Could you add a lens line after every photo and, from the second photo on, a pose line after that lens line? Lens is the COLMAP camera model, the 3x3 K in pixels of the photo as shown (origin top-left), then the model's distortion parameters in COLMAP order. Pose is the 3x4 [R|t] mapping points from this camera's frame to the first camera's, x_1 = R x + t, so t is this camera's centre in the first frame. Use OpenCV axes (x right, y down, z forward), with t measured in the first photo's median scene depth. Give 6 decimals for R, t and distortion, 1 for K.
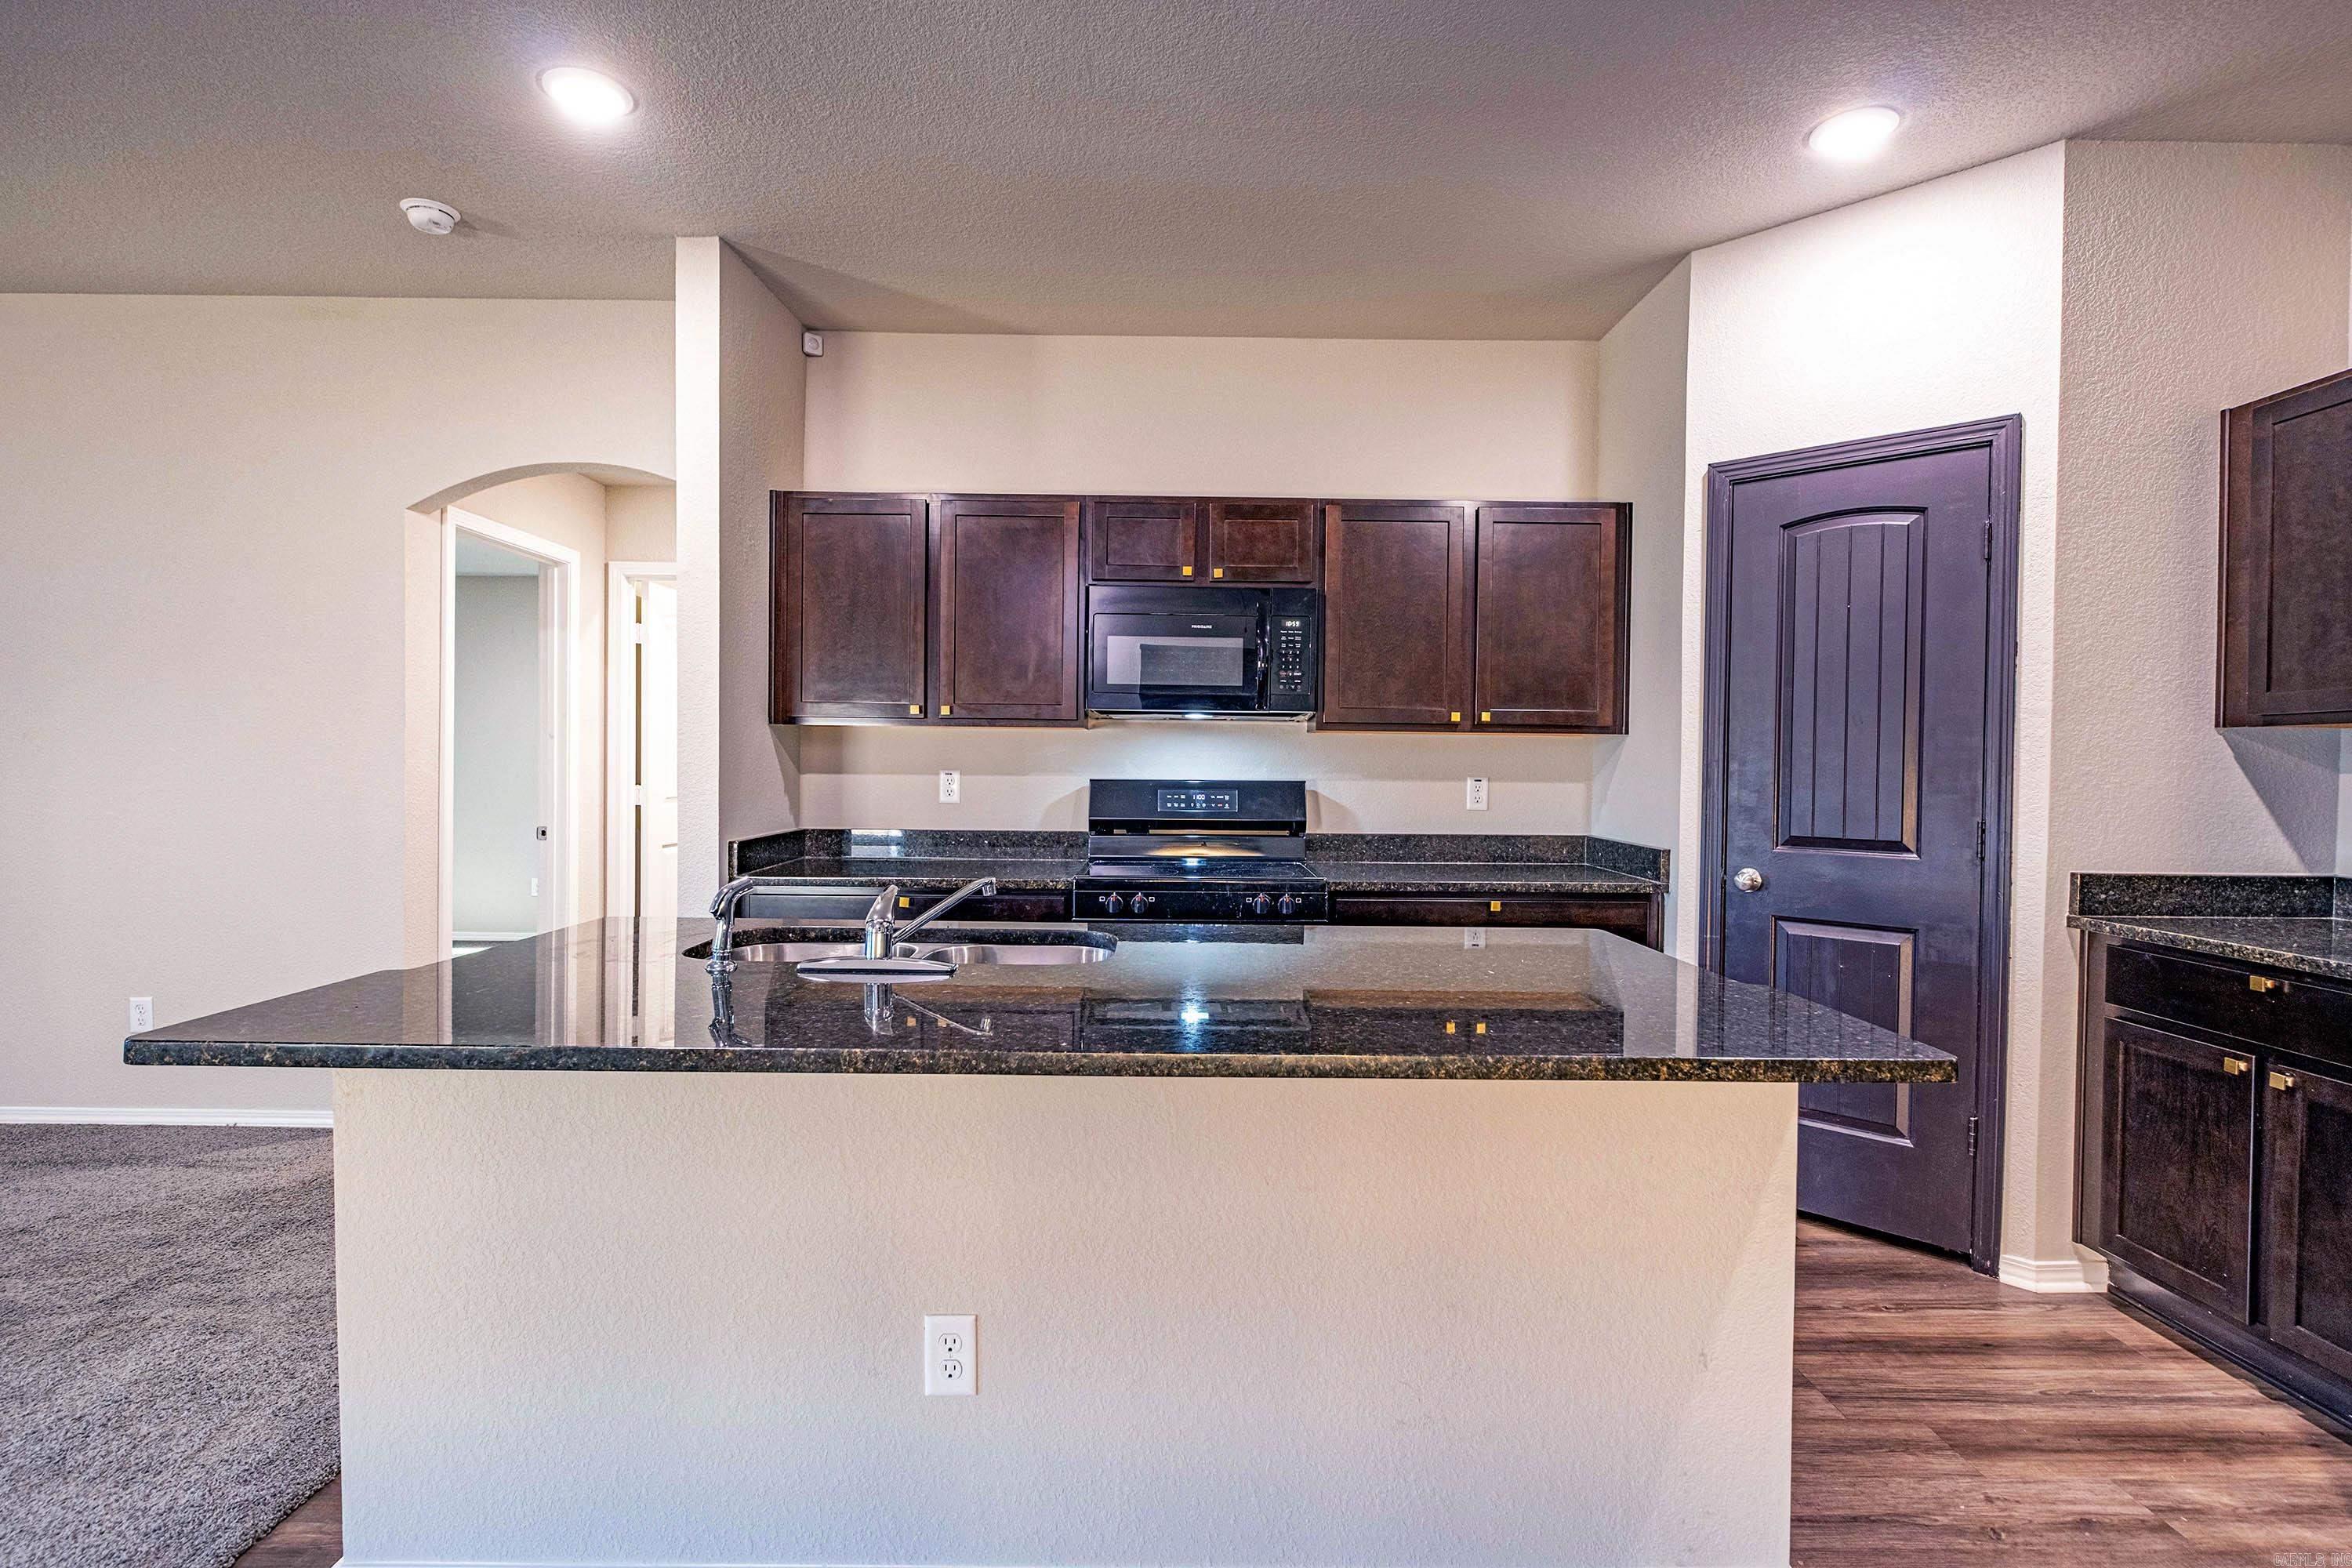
lens RADIAL K [[1140.5, 0, 1176.0], [0, 1140.5, 784.0], [0, 0, 1]] dist [-0.001956, -0.000460]
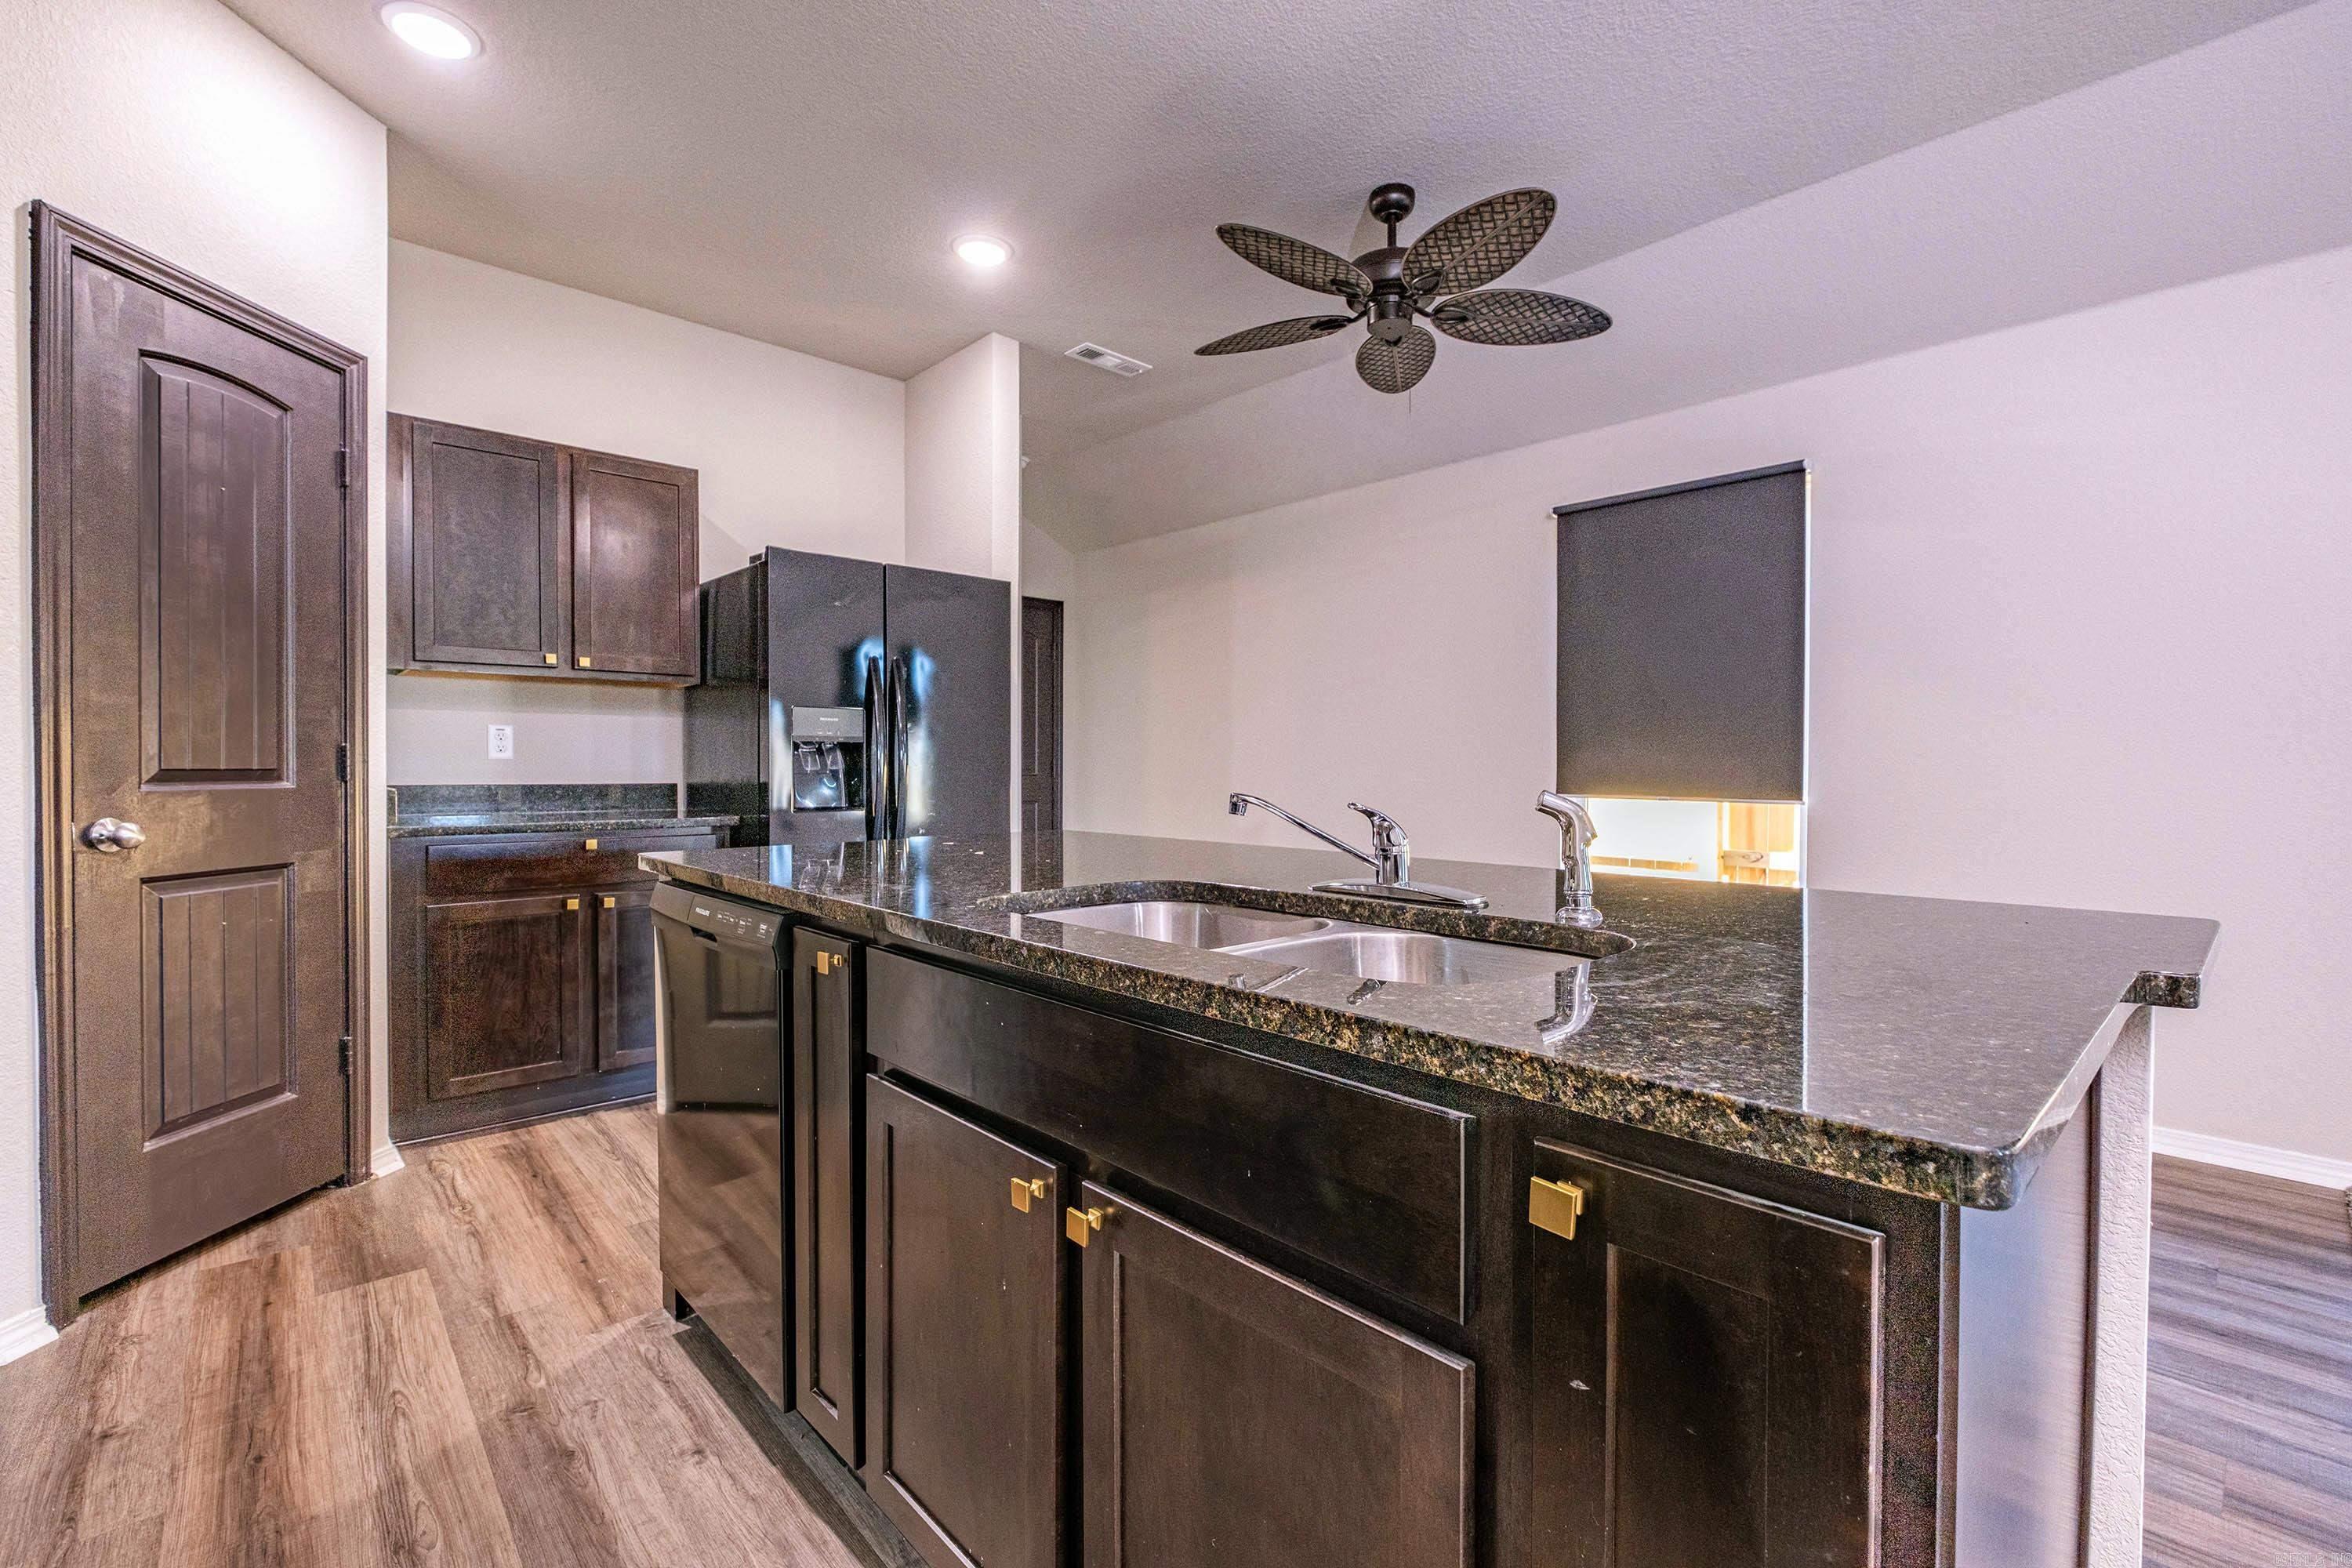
lens RADIAL K [[1019.3, 0, 1178.2], [0, 1019.3, 776.6], [0, 0, 1]] dist [0.001204, -0.000014]
pose [[-0.675553, -0.023893, 0.736924, -0.414626], [0.002106, 0.999408, 0.034334, 0.028192], [-0.737309, 0.024746, -0.675103, 0.952038]]
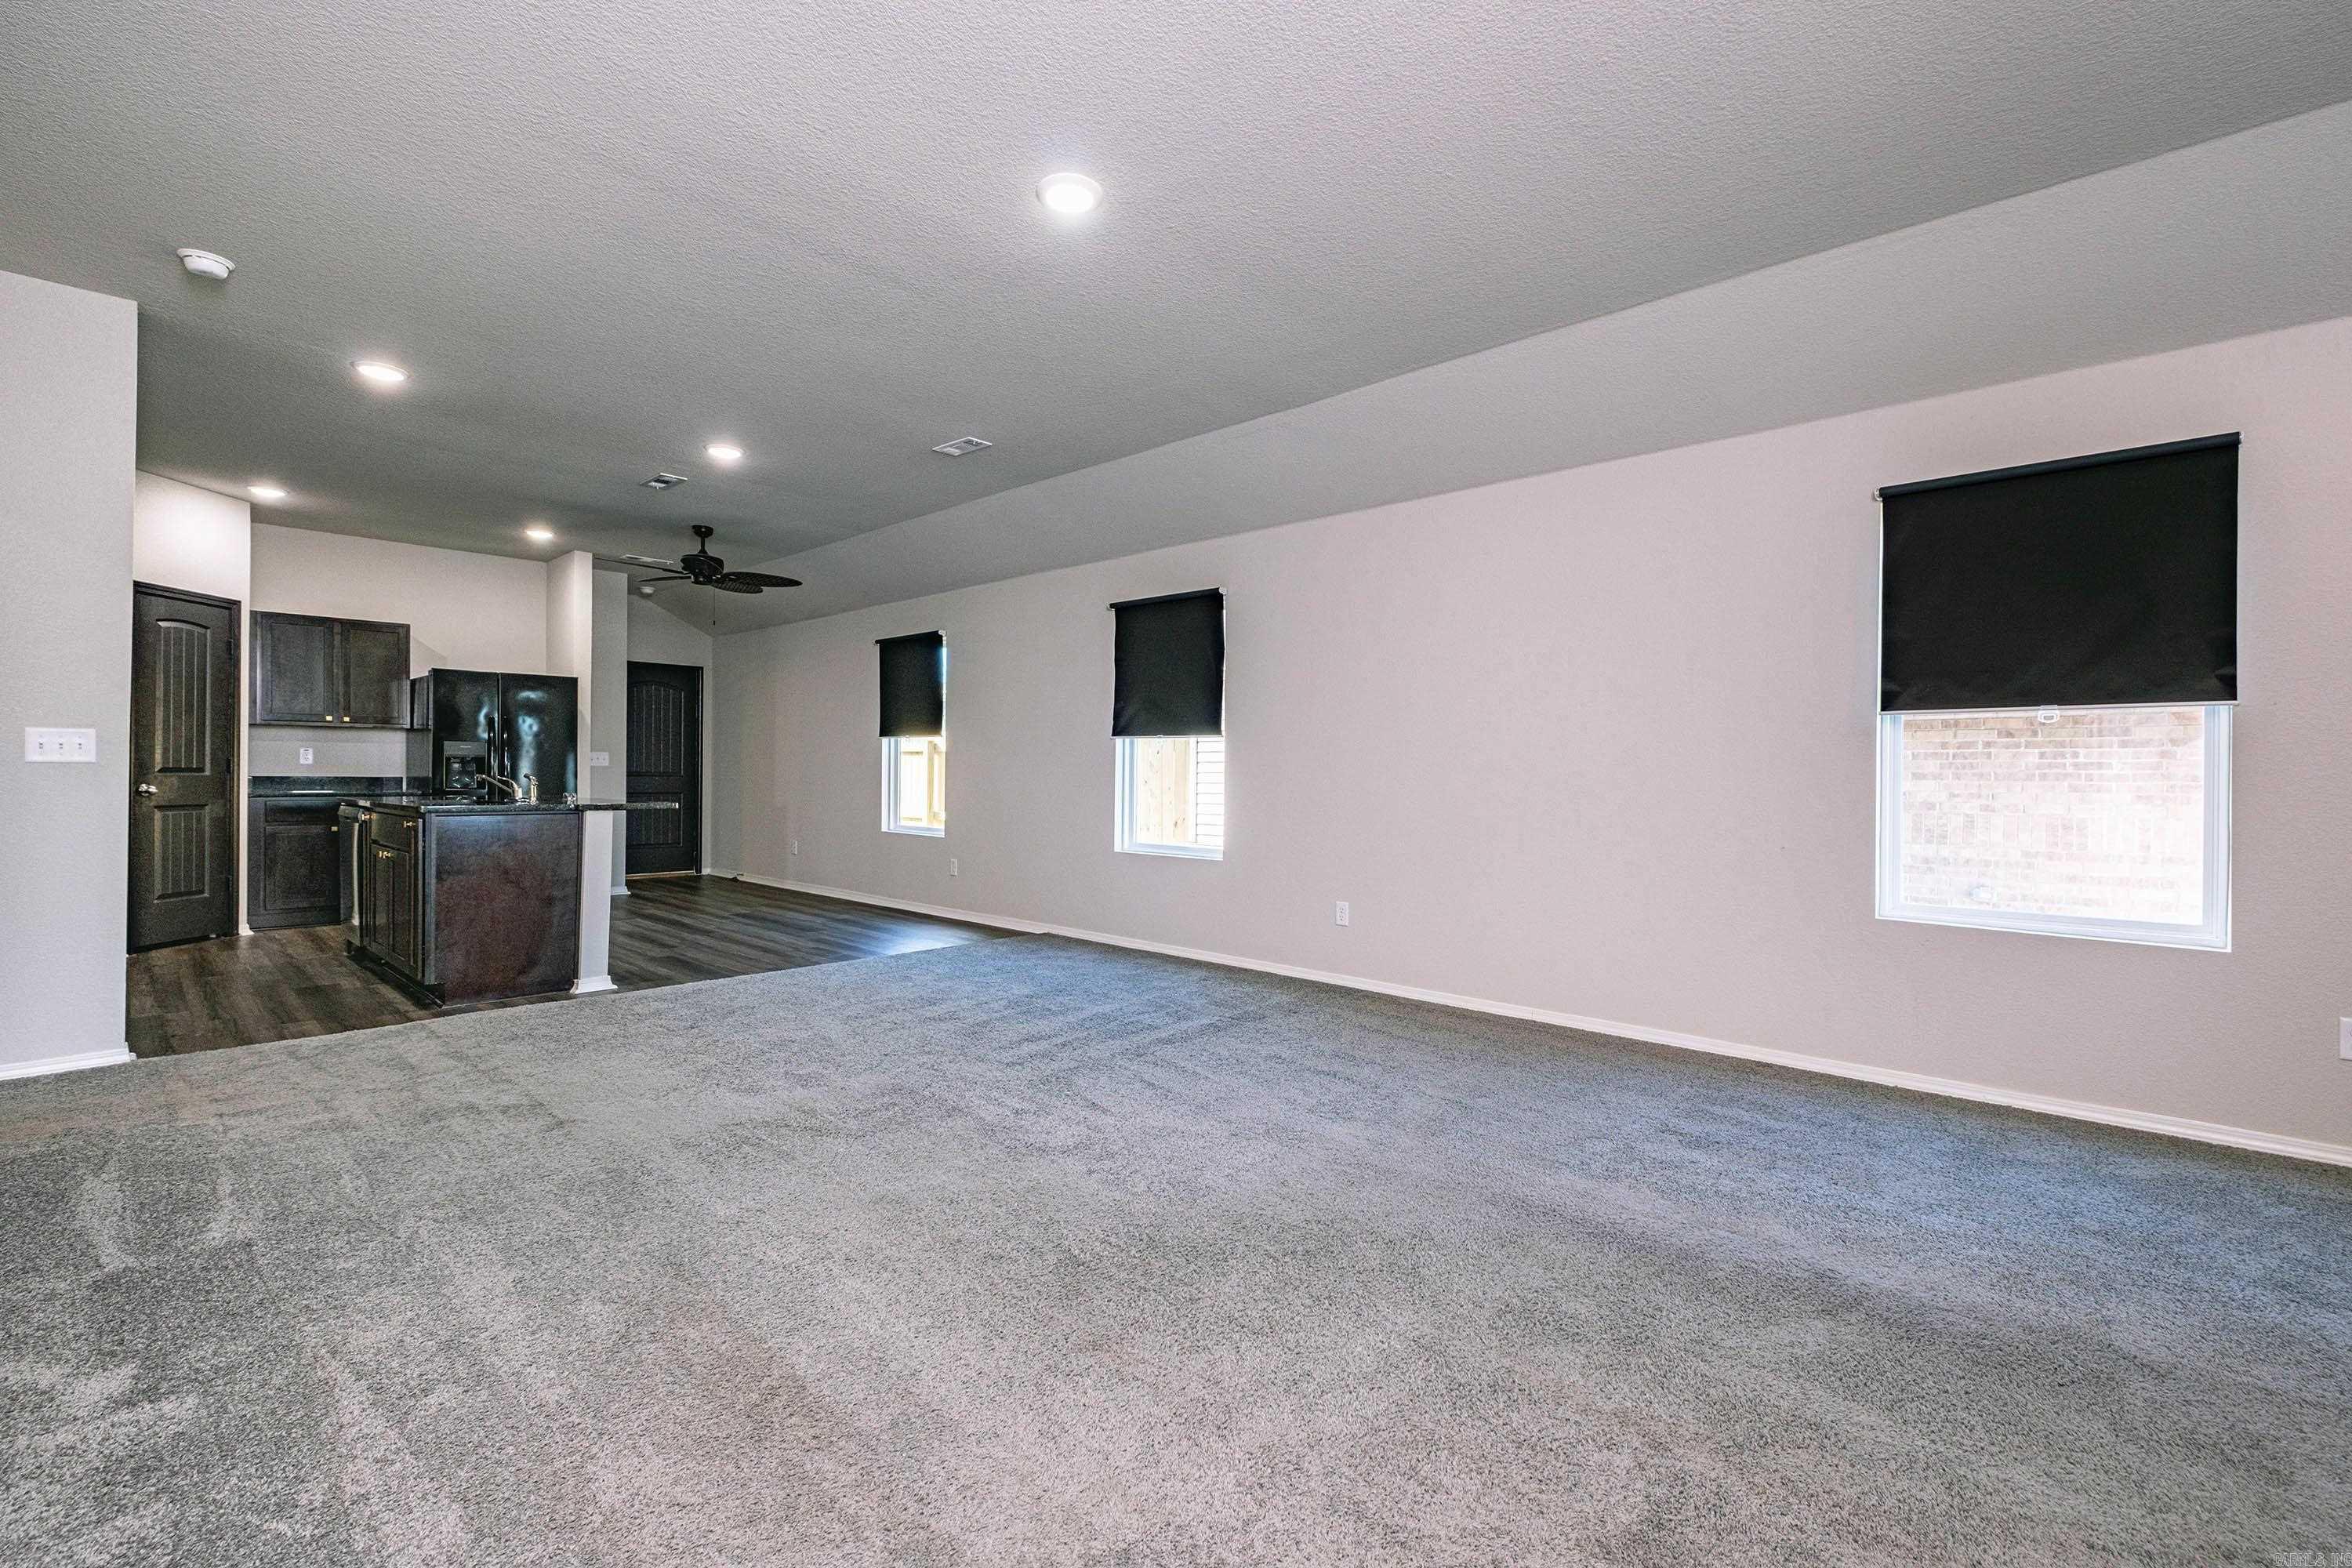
lens RADIAL K [[1019.3, 0, 1178.2], [0, 1019.3, 776.6], [0, 0, 1]] dist [0.001204, -0.000014]
pose [[-0.733104, -0.019155, 0.679847, -2.088975], [-0.002082, 0.999662, 0.025921, 0.009731], [-0.680114, 0.017587, -0.732896, 1.094924]]
